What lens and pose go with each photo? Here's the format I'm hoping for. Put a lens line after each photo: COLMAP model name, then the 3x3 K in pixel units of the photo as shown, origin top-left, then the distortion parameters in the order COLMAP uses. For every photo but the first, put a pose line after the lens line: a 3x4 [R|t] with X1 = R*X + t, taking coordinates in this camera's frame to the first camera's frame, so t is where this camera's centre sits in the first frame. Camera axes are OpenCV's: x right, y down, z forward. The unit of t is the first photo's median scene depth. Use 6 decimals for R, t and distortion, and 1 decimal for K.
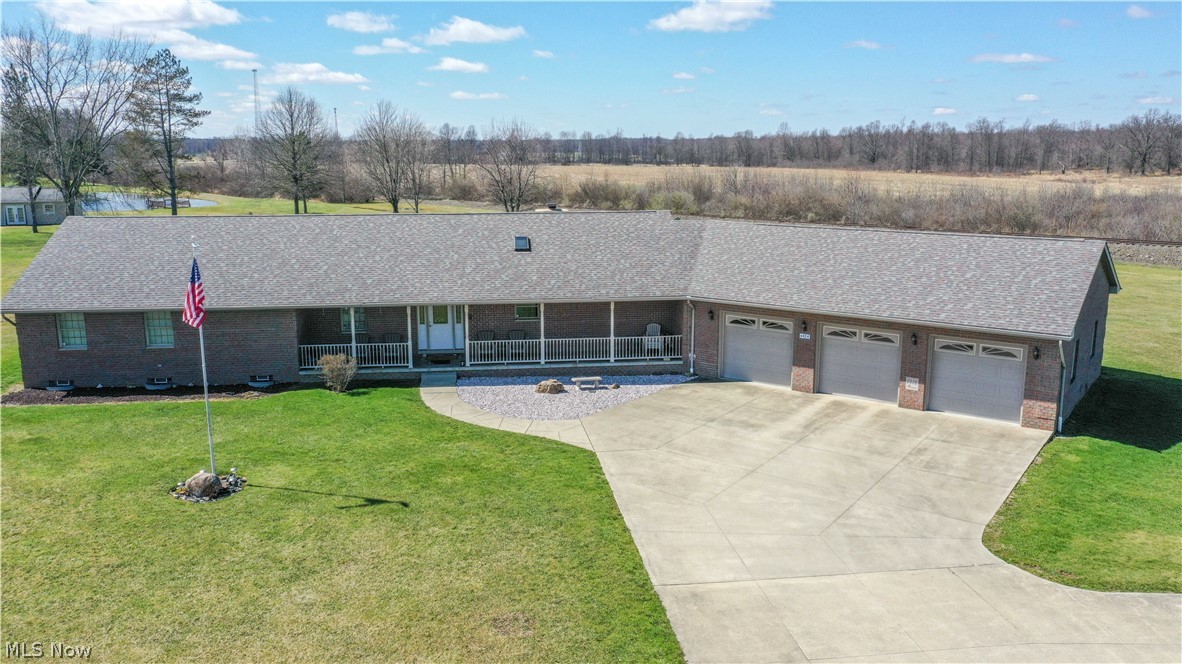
lens RADIAL K [[921.8, 0, 588.5], [0, 921.8, 354.6], [0, 0, 1]] dist [-0.008398, 0.000409]
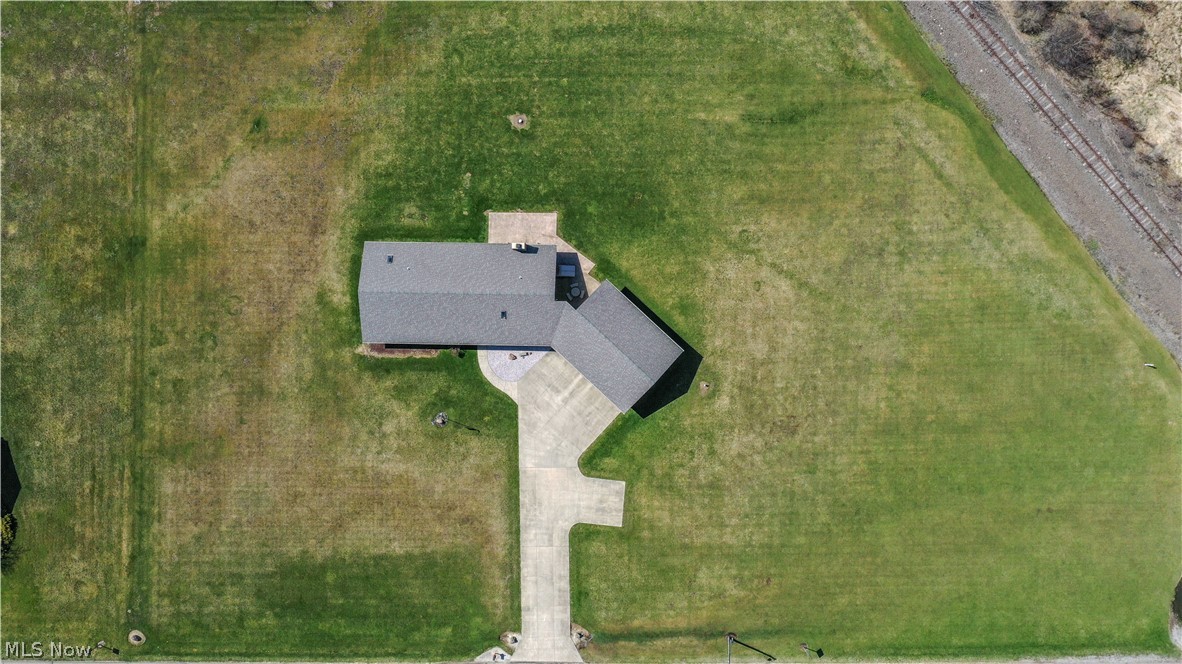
lens RADIAL K [[921.8, 0, 588.5], [0, 921.8, 354.6], [0, 0, 1]] dist [-0.008398, 0.000409]
pose [[0.992128, 0.121664, -0.029679, 0.438987], [-0.000784, 0.243021, 0.970021, -4.204540], [0.125229, -0.962361, 0.241204, 0.179860]]
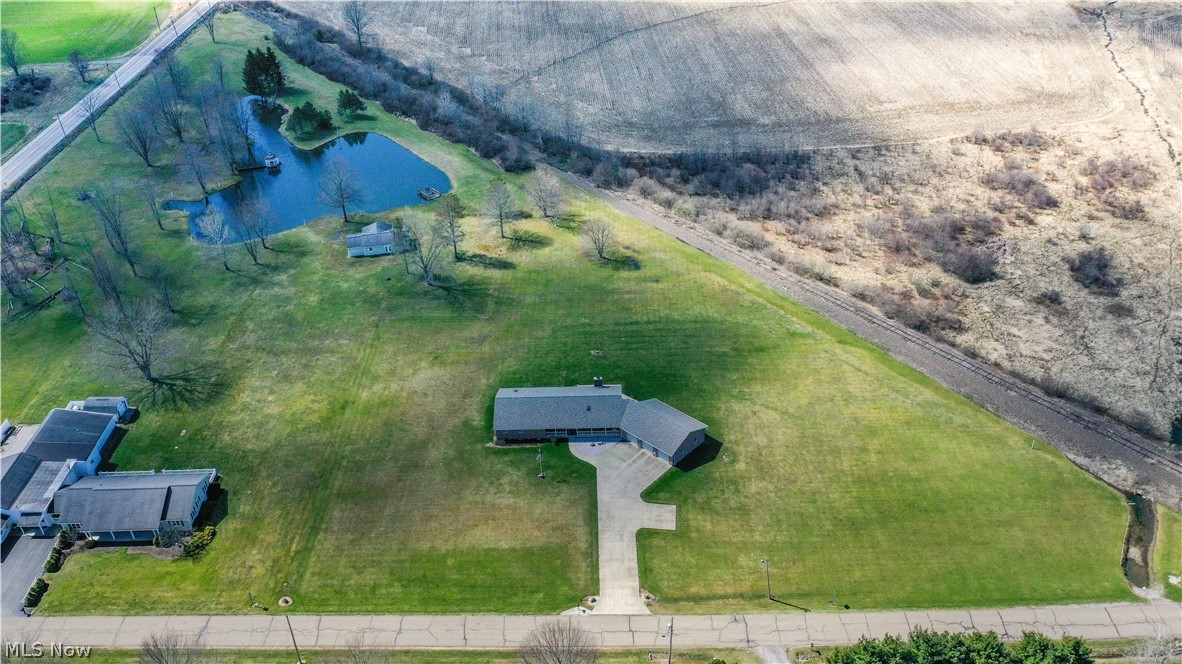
lens RADIAL K [[969.5, 0, 591.0], [0, 969.5, 332.0], [0, 0, 1]] dist [0.003023, 0.003651]
pose [[0.991373, 0.036436, -0.125906, 0.759638], [0.011686, 0.932189, 0.361784, -3.120686], [0.130550, -0.360134, 0.923721, -4.754656]]
